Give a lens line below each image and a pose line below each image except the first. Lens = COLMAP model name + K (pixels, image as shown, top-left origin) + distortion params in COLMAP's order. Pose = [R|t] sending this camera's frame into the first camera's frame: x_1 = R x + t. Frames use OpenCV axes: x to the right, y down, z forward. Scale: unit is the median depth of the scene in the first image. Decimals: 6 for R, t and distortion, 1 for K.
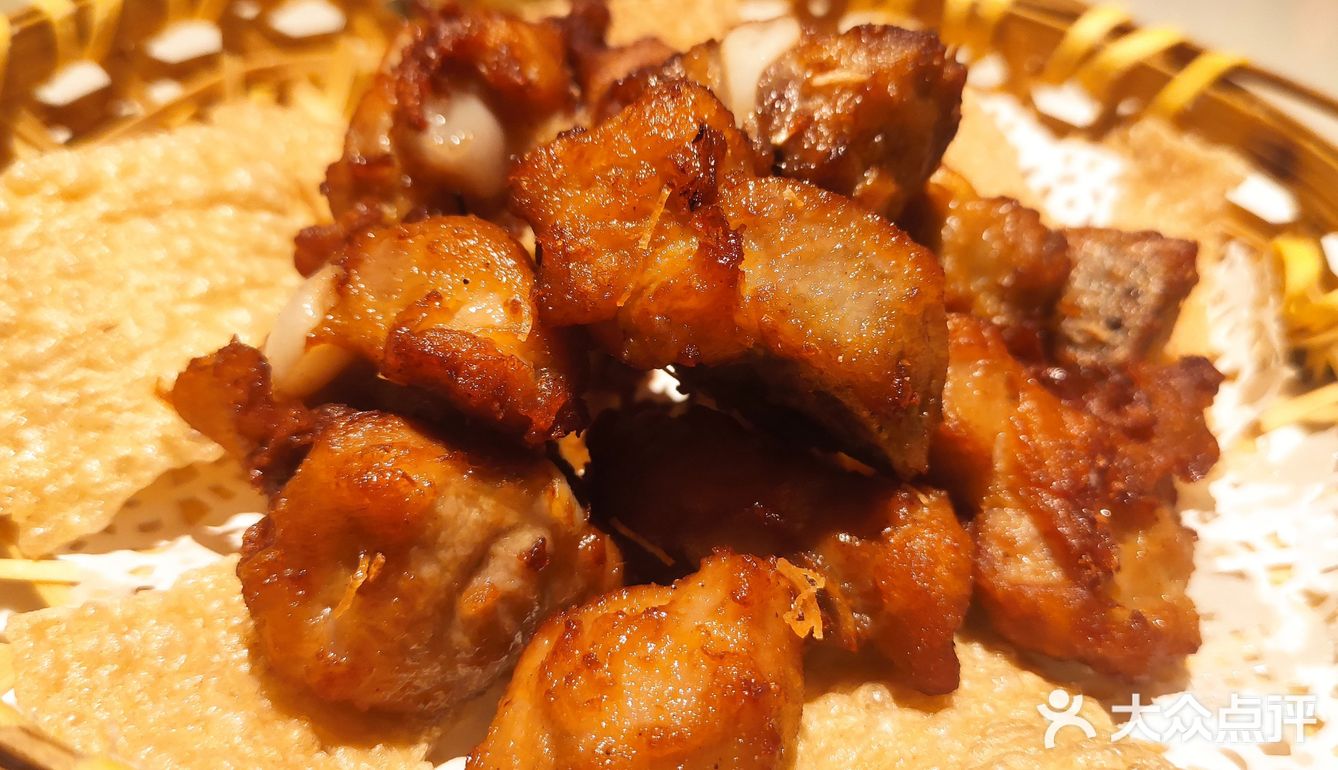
lens RADIAL K [[1331.1, 0, 669.0], [0, 1331.1, 385.0], [0, 0, 1]] dist [-0.000185, -0.000748]
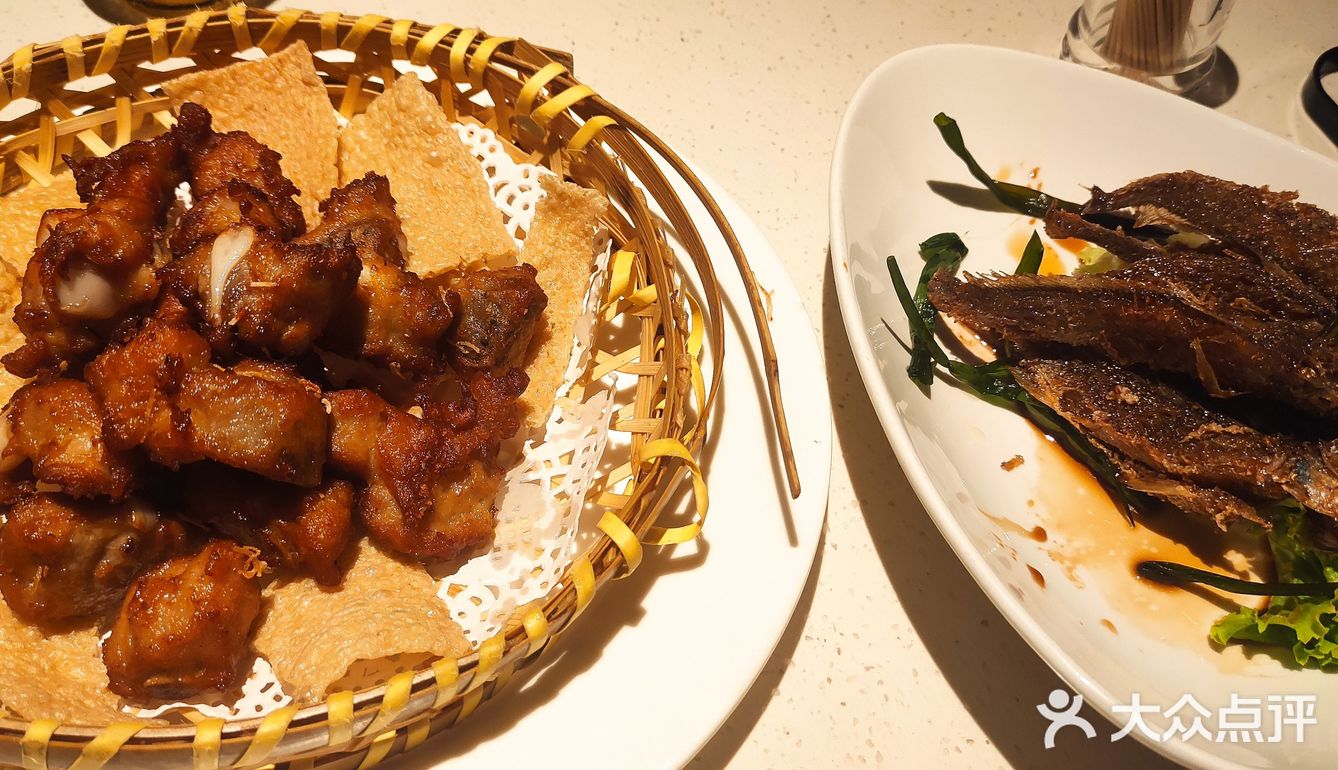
lens RADIAL K [[1263.6, 0, 669.0], [0, 1263.6, 385.0], [0, 0, 1]] dist [0.004336, -0.004073]
pose [[0.996831, -0.073351, 0.030769, 0.741241], [0.059962, 0.947113, 0.315249, -0.725983], [-0.052266, -0.312405, 0.948510, -0.926739]]
